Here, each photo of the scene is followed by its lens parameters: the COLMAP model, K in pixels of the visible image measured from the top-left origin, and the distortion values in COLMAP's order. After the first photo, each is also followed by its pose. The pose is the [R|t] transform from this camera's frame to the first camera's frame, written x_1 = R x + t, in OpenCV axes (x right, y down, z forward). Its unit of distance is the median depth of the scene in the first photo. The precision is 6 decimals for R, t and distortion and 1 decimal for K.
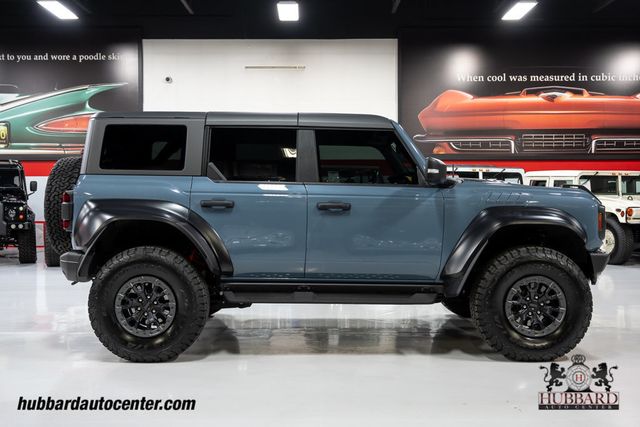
lens RADIAL K [[682.5, 0, 324.5], [0, 682.5, 216.0], [0, 0, 1]] dist [-0.002091, 0.000000]
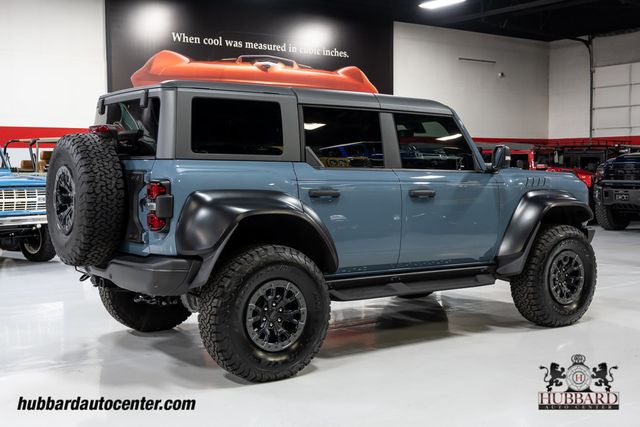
lens RADIAL K [[799.1, 0, 323.3], [0, 799.1, 218.6], [0, 0, 1]] dist [0.032092, 0.000000]
pose [[0.814072, -0.040569, 0.579345, -0.749609], [0.020011, 0.998924, 0.041832, -0.027799], [-0.580419, -0.022461, 0.814008, 0.143749]]
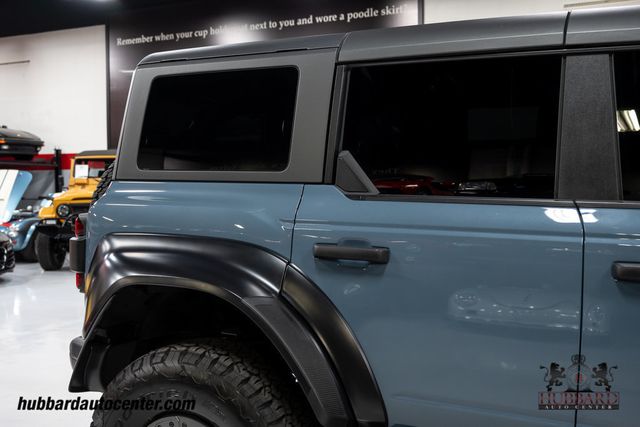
lens RADIAL K [[741.3, 0, 318.4], [0, 741.3, 209.6], [0, 0, 1]] dist [-0.009054, 0.000000]
pose [[0.890018, 0.013533, -0.455725, 0.026371], [-0.008217, 0.999873, 0.013644, -0.048245], [0.455852, -0.008398, 0.890016, 0.584988]]
